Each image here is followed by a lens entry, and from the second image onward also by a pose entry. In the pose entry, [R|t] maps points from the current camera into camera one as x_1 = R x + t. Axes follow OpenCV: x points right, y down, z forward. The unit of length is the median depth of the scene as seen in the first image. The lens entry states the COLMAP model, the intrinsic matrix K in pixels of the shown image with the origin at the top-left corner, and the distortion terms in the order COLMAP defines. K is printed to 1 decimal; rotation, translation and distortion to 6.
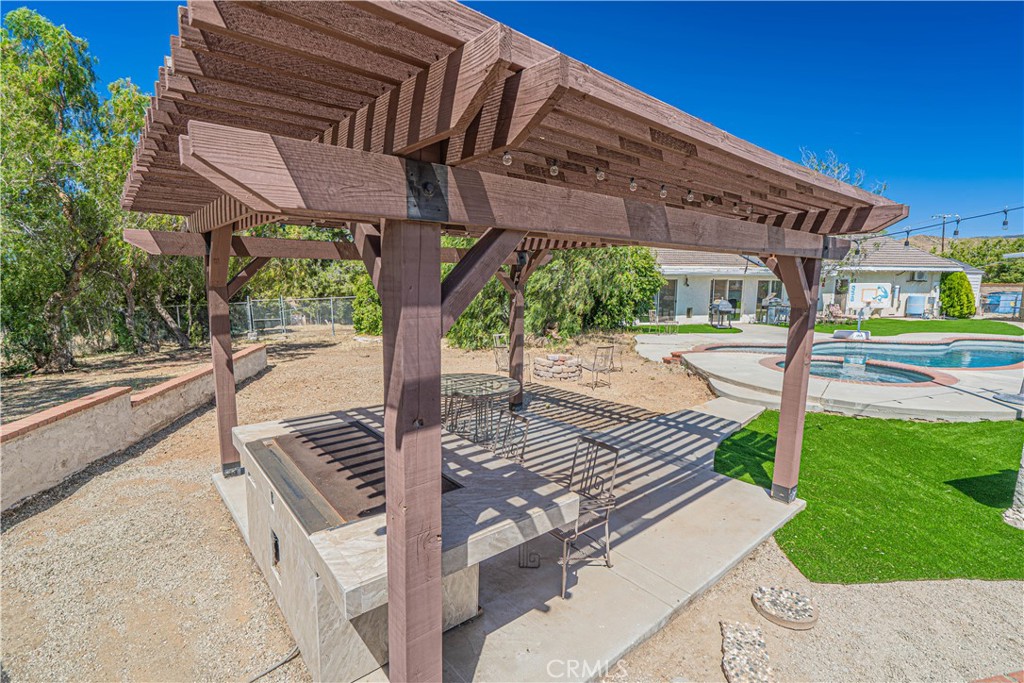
lens RADIAL K [[474.6, 0, 512.0], [0, 474.6, 341.5], [0, 0, 1]] dist [0.000811, 0.000334]
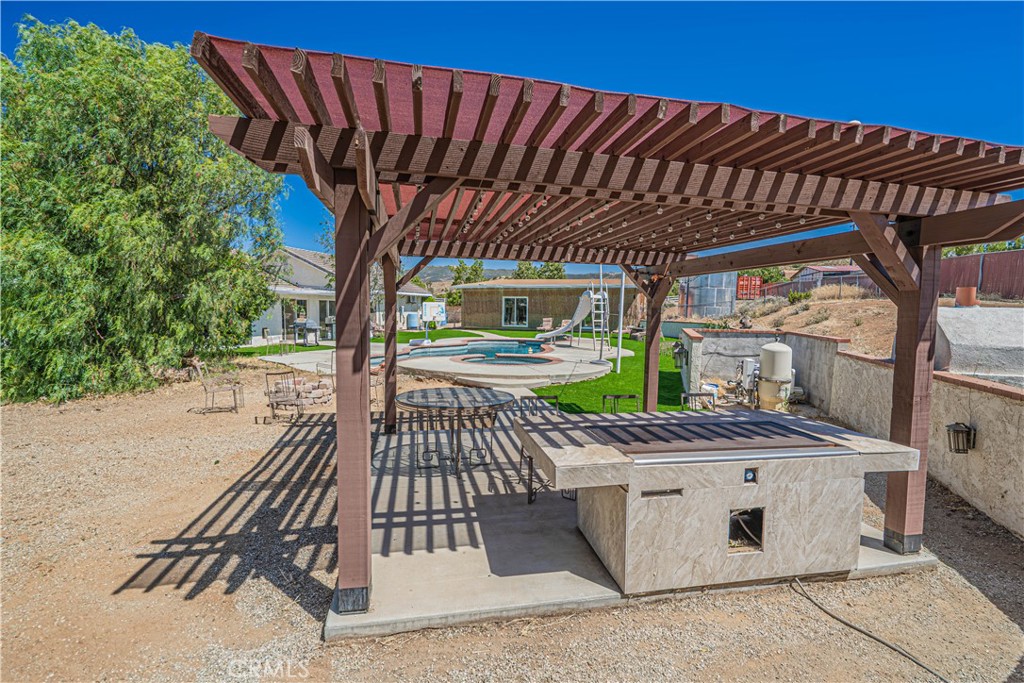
lens RADIAL K [[474.6, 0, 512.0], [0, 474.6, 341.5], [0, 0, 1]] dist [0.000811, 0.000334]
pose [[0.479617, -0.062084, 0.875279, -0.211535], [0.108364, 0.994049, 0.011130, -0.002349], [-0.870761, 0.089511, 0.483491, 0.123789]]
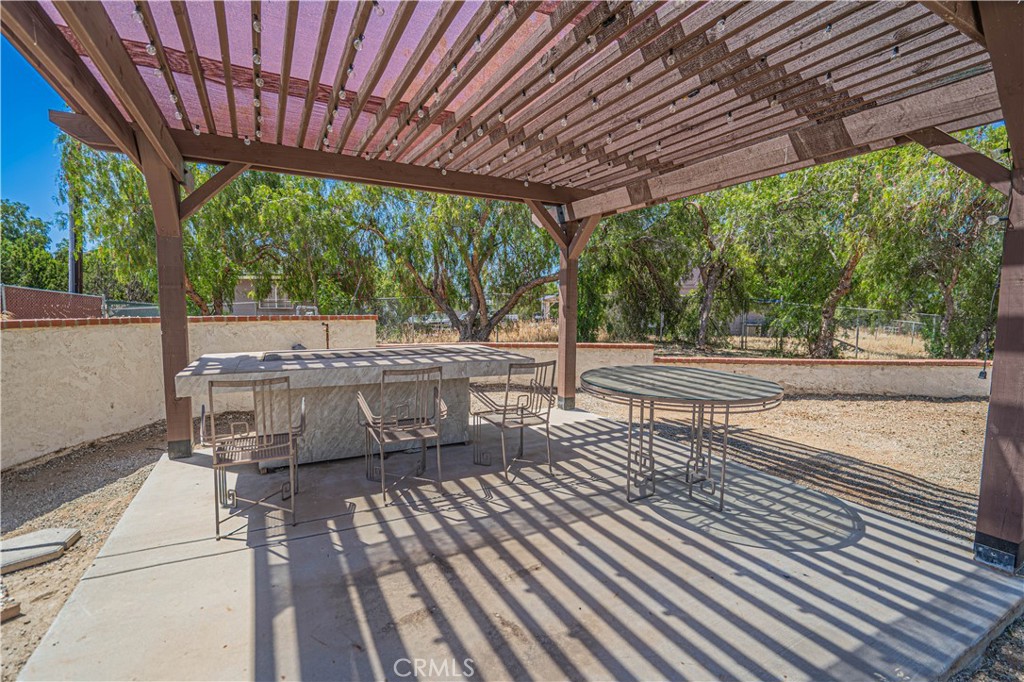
lens RADIAL K [[474.6, 0, 512.0], [0, 474.6, 341.0], [0, 0, 1]] dist [0.000811, 0.000334]
pose [[-0.214306, 0.063337, -0.974711, 0.127519], [-0.144843, 0.984802, 0.095839, 0.005734], [0.965968, 0.161719, -0.201875, 0.240077]]
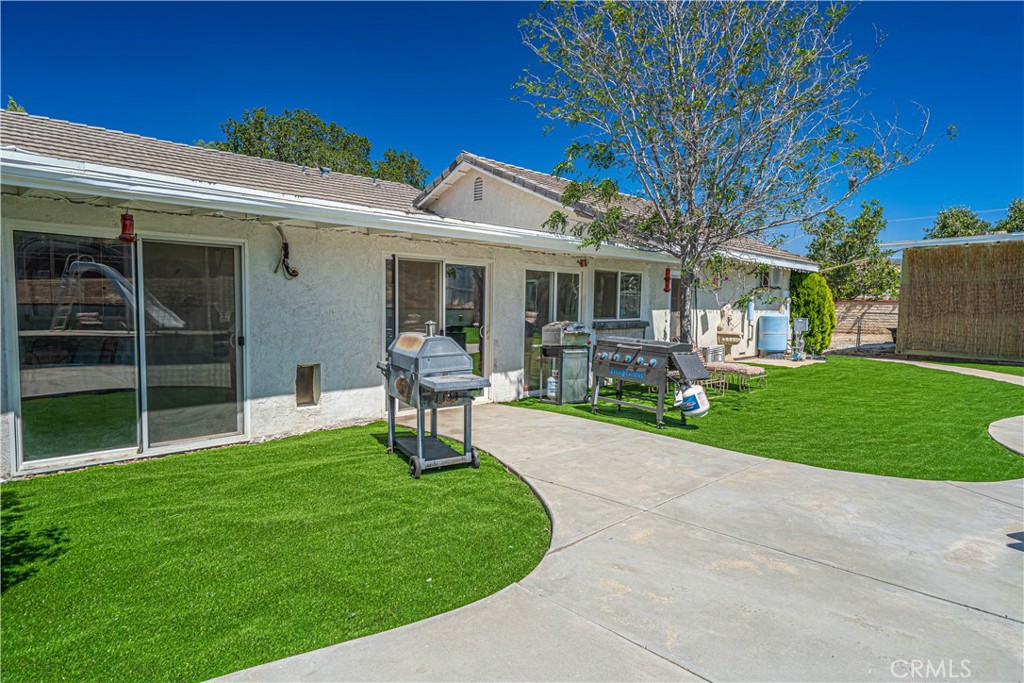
lens RADIAL K [[558.8, 0, 512.0], [0, 558.8, 341.5], [0, 0, 1]] dist [-0.000214, -0.000228]
pose [[0.846695, -0.026326, 0.531428, 0.309341], [0.053938, 0.997877, -0.036504, -0.066395], [-0.529338, 0.059572, 0.846317, 0.693860]]
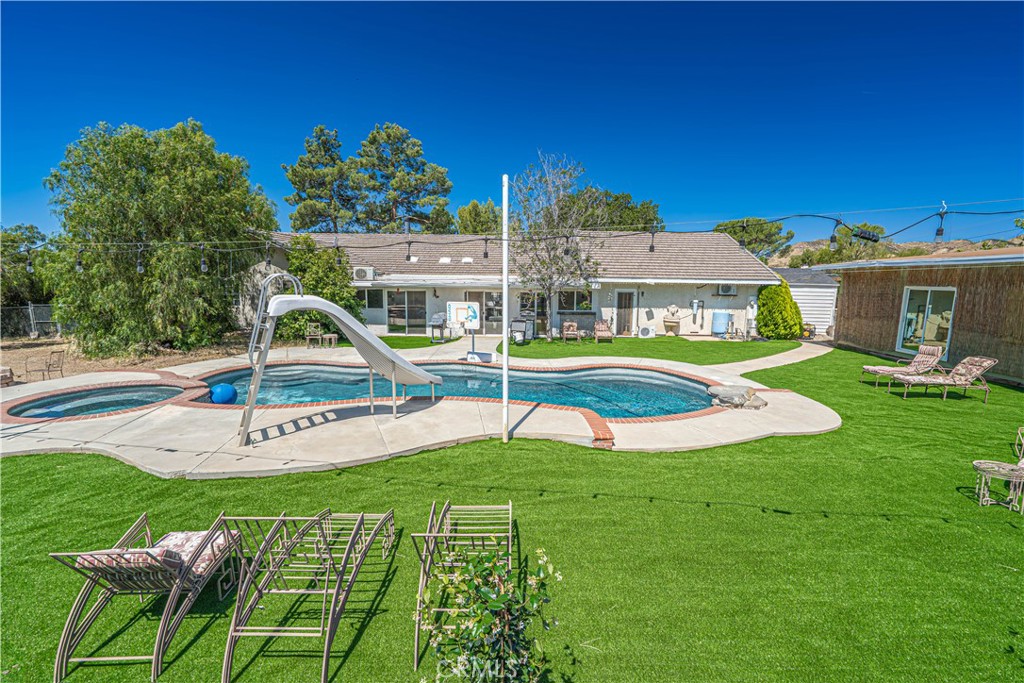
lens RADIAL K [[460.1, 0, 512.0], [0, 460.1, 341.5], [0, 0, 1]] dist [-0.009983, 0.000101]
pose [[0.977122, 0.037589, -0.209332, 0.715106], [-0.036241, 0.999290, 0.010277, -0.040668], [0.209570, -0.002456, 0.977791, 0.099888]]
